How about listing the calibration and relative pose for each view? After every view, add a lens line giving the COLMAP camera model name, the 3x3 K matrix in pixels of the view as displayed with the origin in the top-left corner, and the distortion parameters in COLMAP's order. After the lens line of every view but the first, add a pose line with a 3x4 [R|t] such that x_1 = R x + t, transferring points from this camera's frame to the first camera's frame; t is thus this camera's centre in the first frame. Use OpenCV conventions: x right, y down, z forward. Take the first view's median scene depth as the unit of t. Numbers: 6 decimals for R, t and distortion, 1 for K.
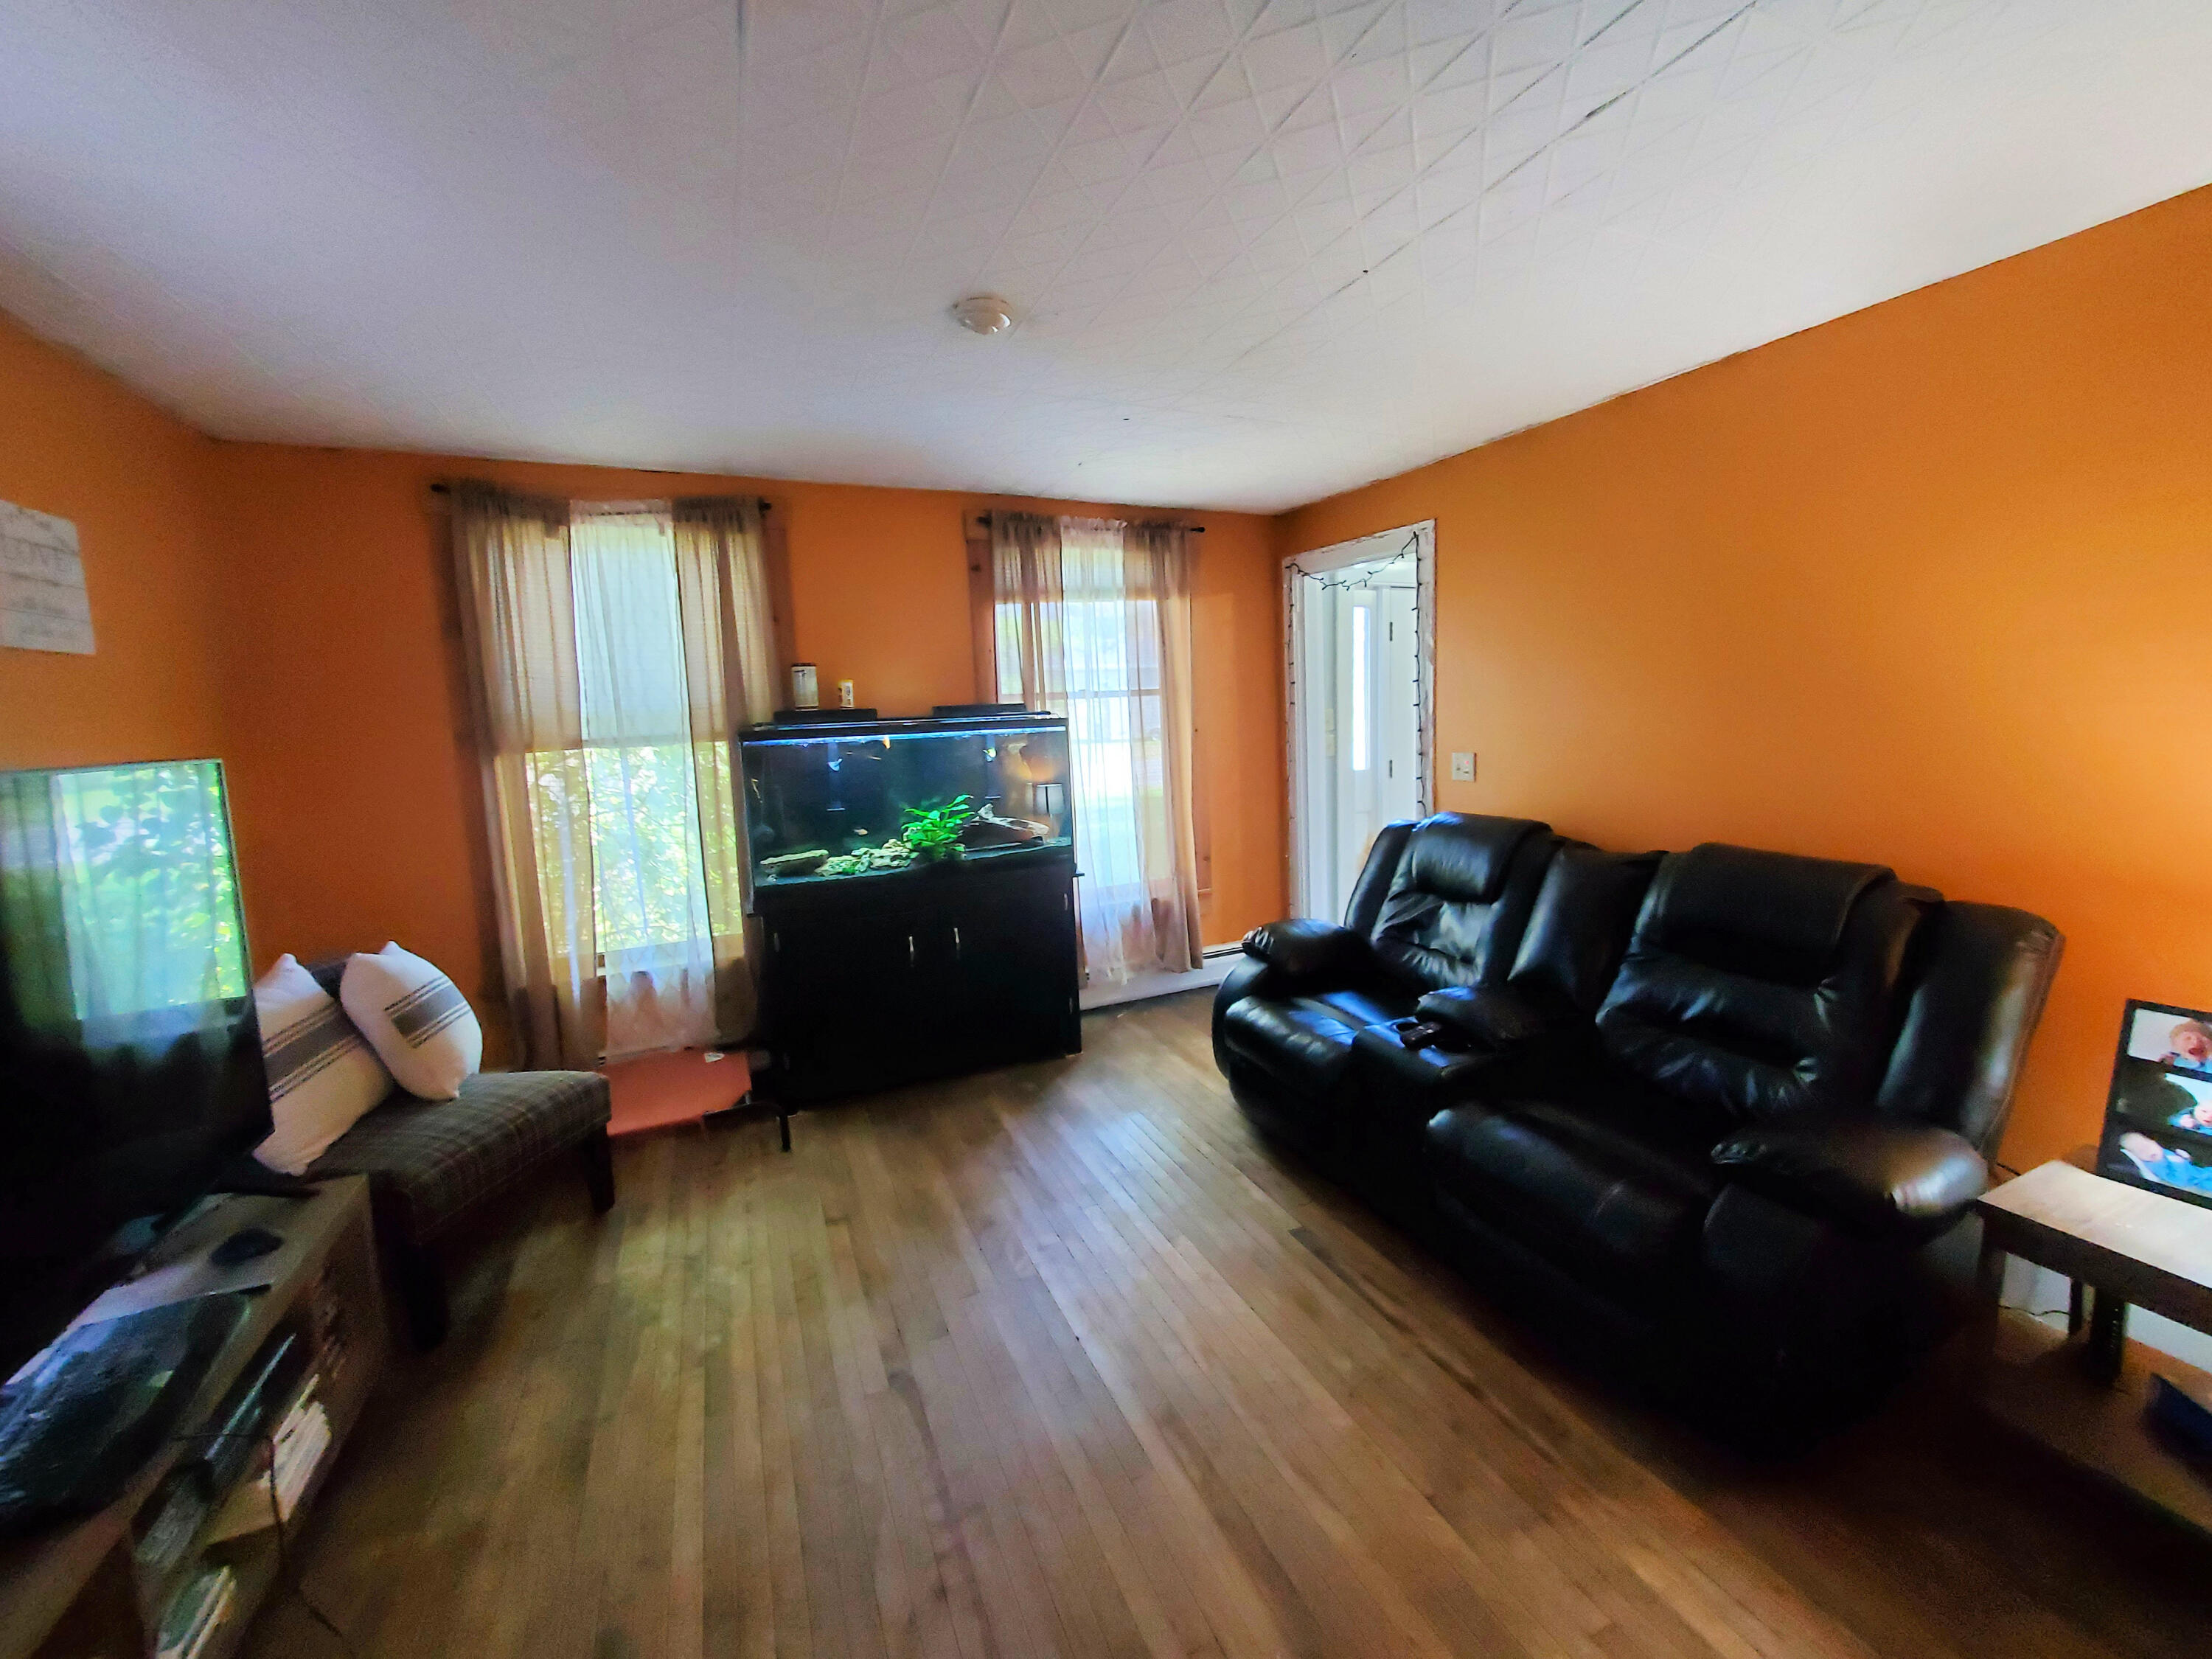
lens RADIAL K [[878.9, 0, 1121.9], [0, 878.9, 805.9], [0, 0, 1]] dist [0.006529, -0.001800]
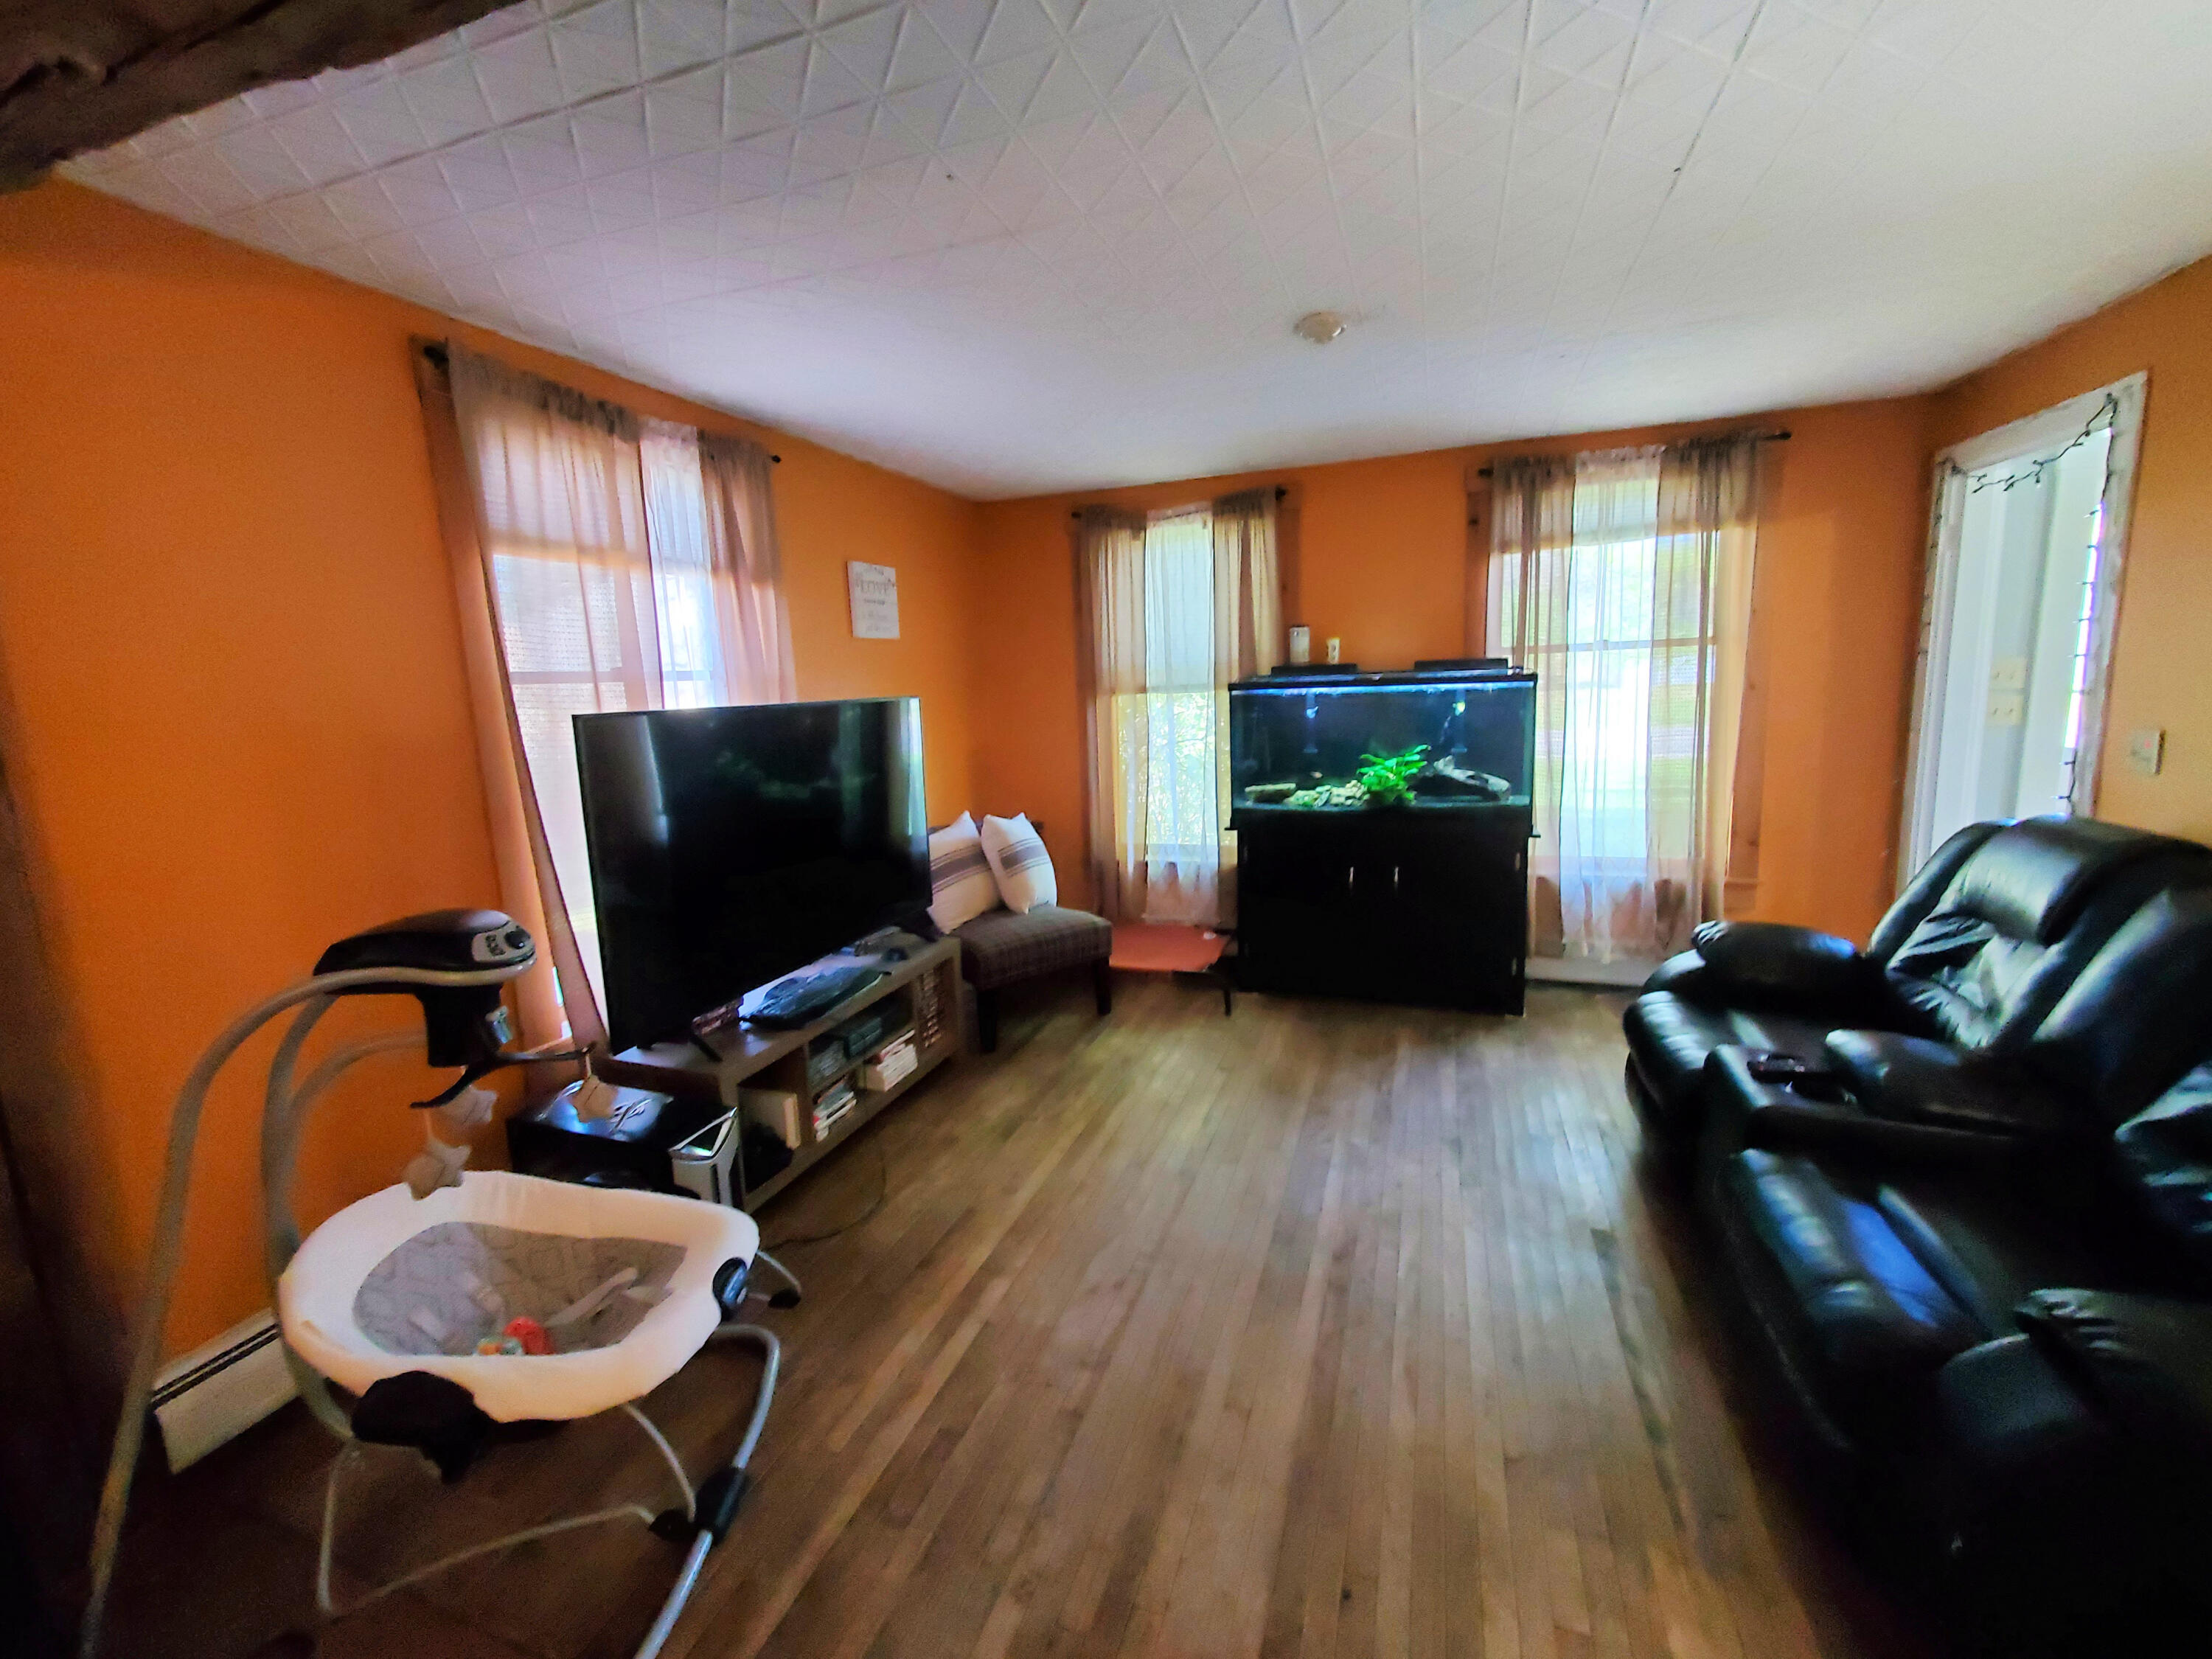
lens RADIAL K [[878.9, 0, 1121.9], [0, 878.9, 805.9], [0, 0, 1]] dist [0.006529, -0.001800]
pose [[0.715448, 0.110455, -0.689880, 0.312955], [-0.067886, 0.993742, 0.088704, -0.010224], [0.695360, -0.016630, 0.718469, -0.010894]]
